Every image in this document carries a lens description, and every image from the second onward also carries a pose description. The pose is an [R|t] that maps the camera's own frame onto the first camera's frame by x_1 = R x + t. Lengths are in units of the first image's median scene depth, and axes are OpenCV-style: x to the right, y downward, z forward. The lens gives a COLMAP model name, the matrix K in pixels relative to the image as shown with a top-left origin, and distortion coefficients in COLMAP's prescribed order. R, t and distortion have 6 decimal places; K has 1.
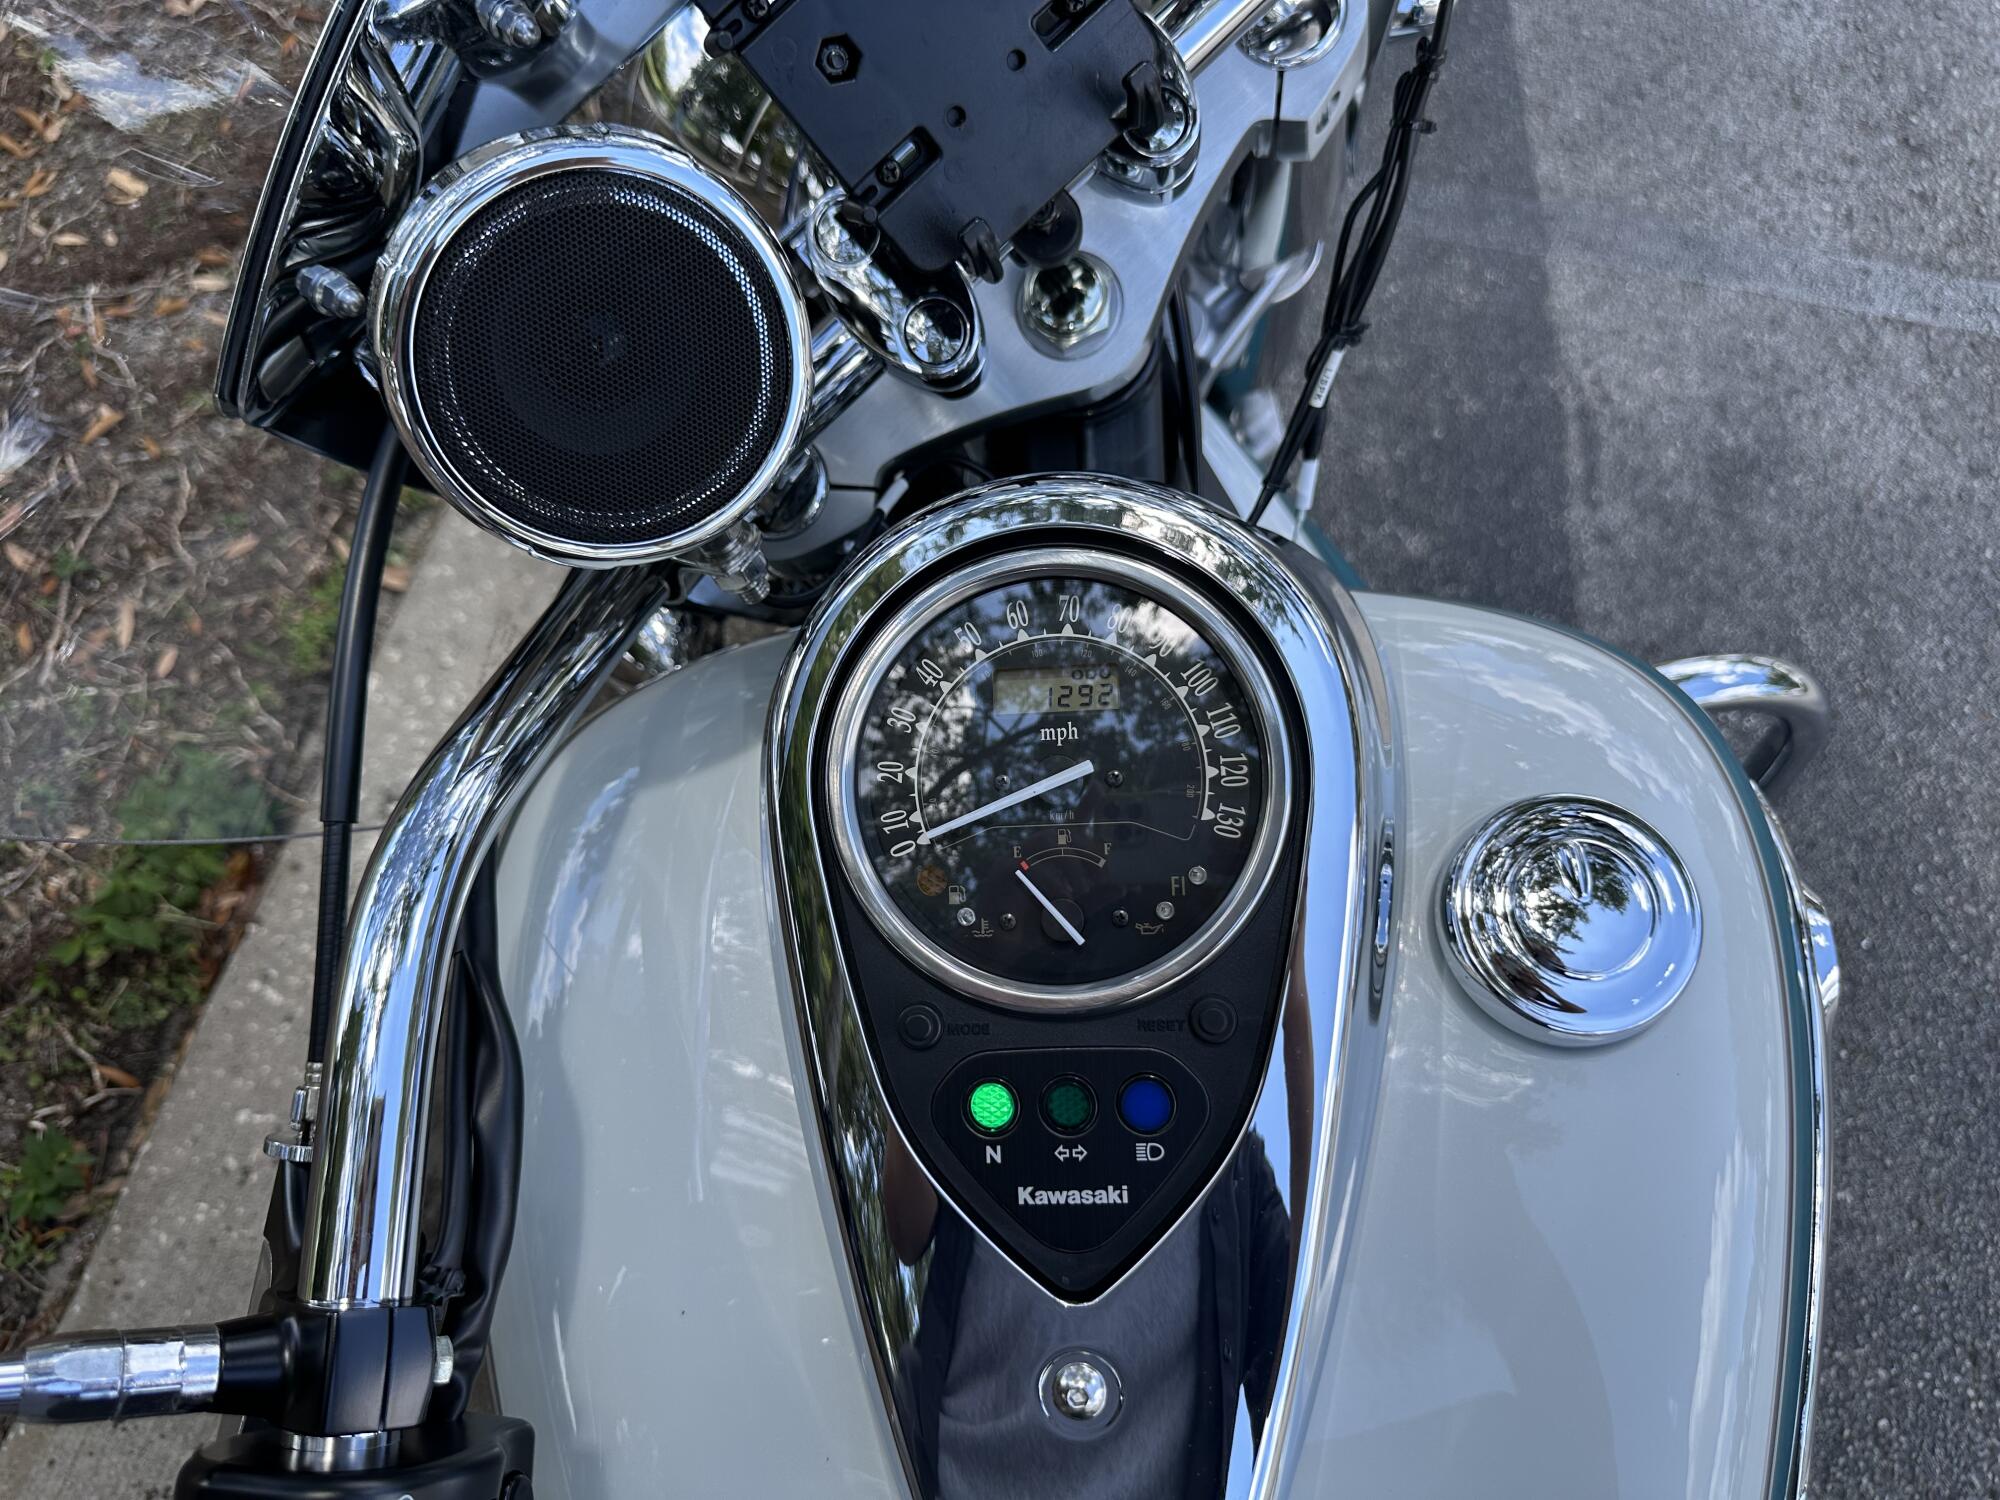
lens RADIAL K [[1434.7, 0, 978.8], [0, 1434.7, 729.4], [0, 0, 1]] dist [0.019164, -0.035717]
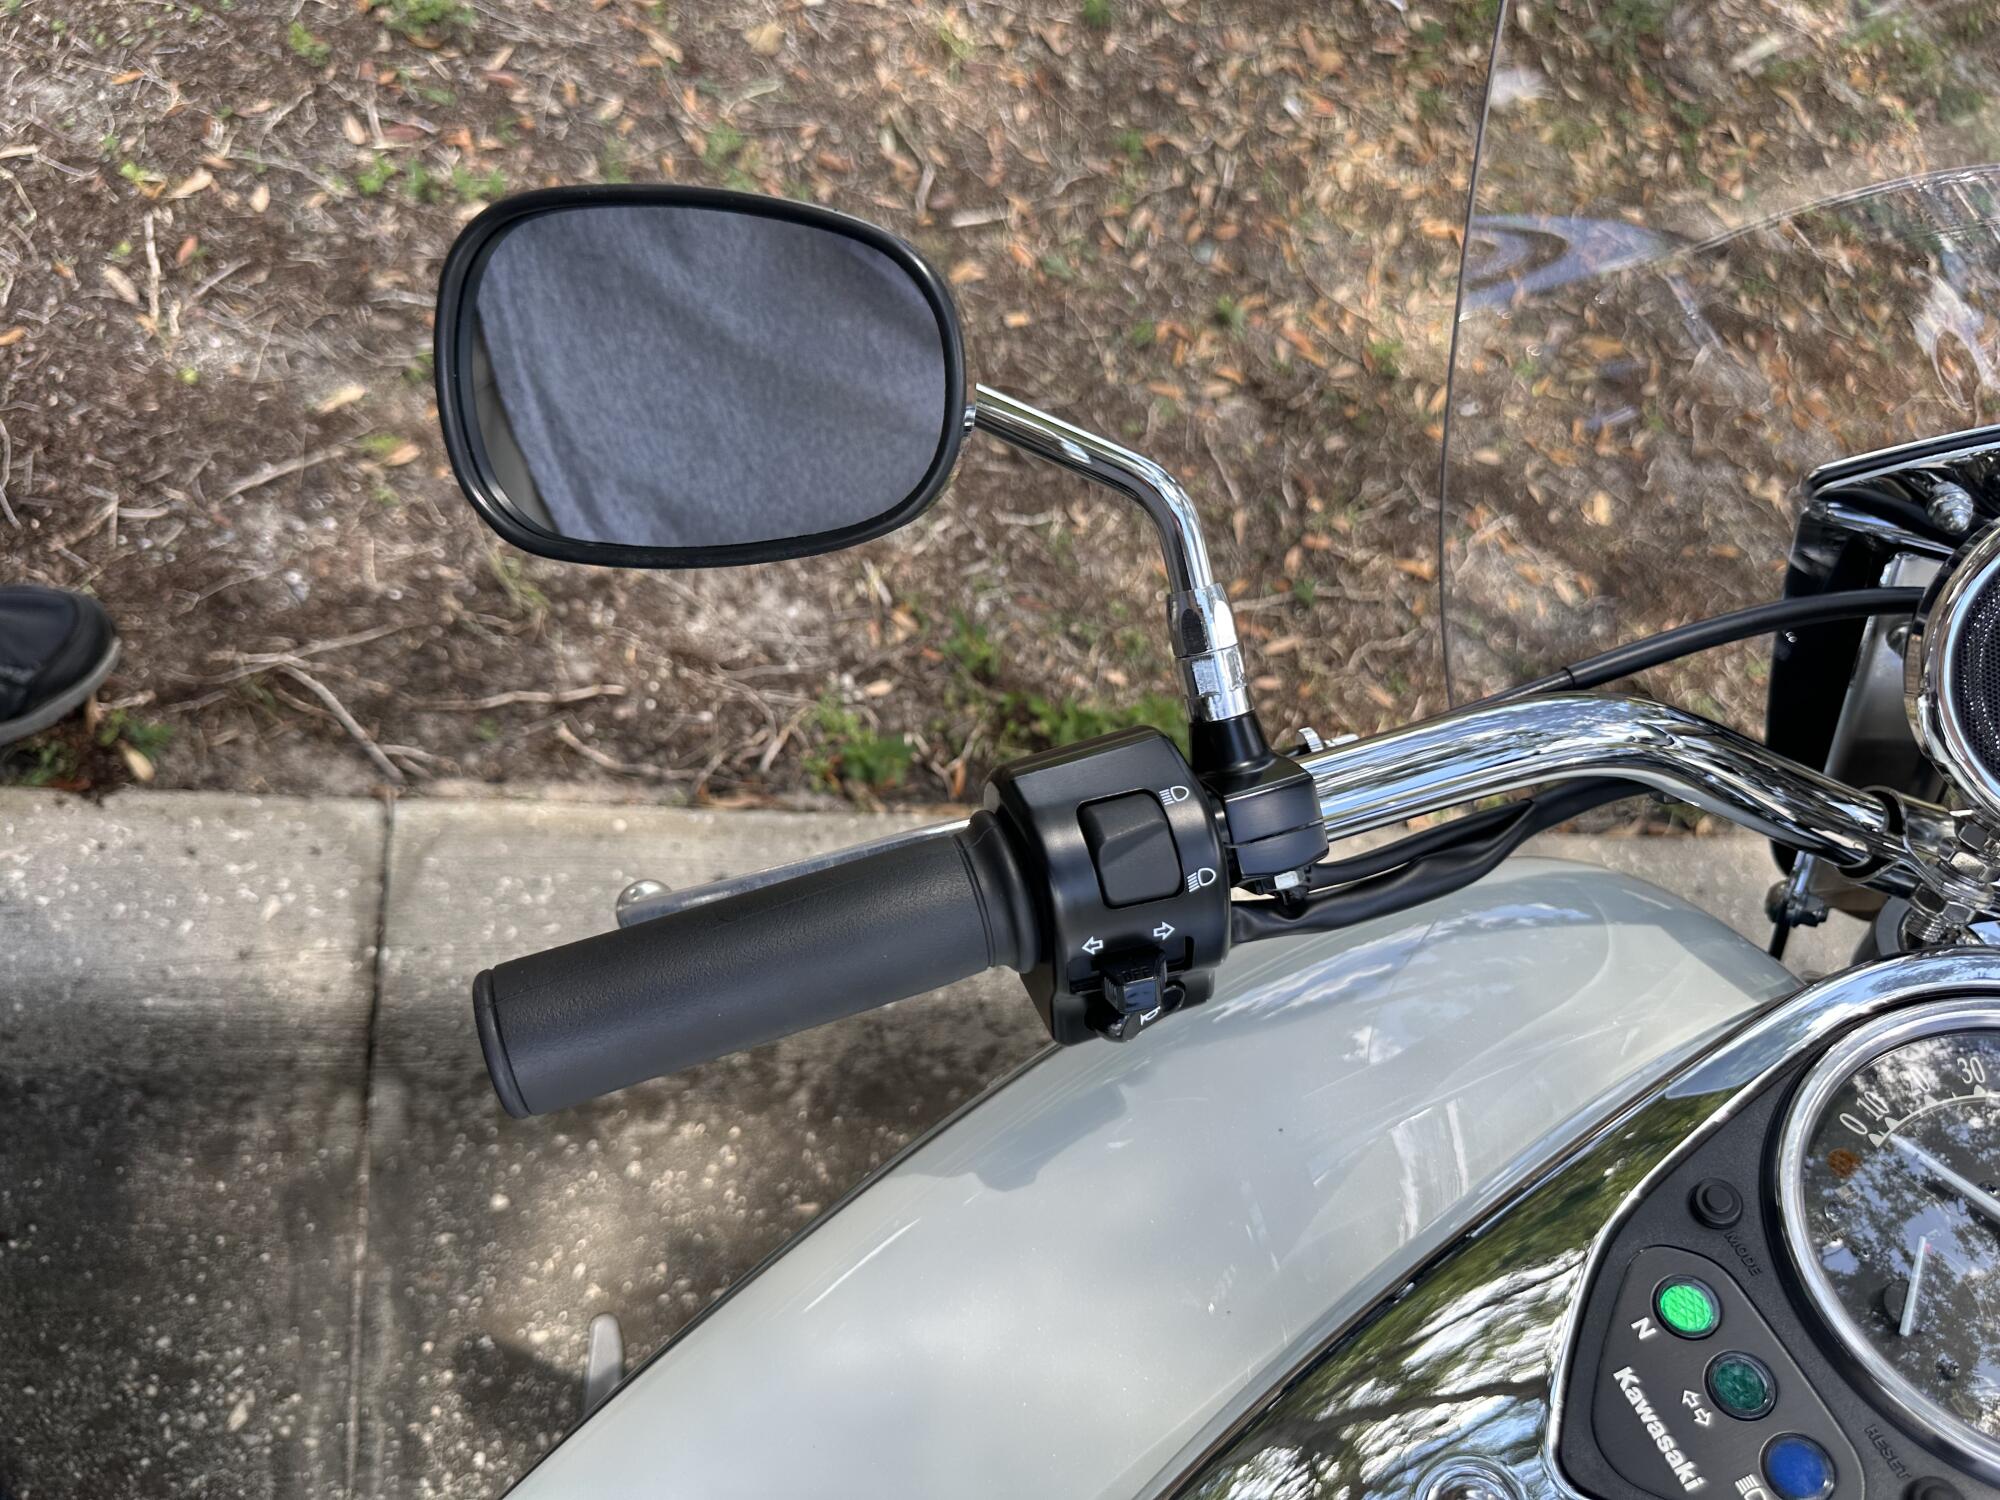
lens RADIAL K [[1434.7, 0, 1019.0], [0, 1434.7, 753.4], [0, 0, 1]] dist [0.019164, -0.035717]
pose [[0.342265, 0.784430, -0.517228, 0.023342], [-0.916756, 0.399447, -0.000842, 0.196243], [0.205944, 0.474460, 0.855847, -0.028379]]
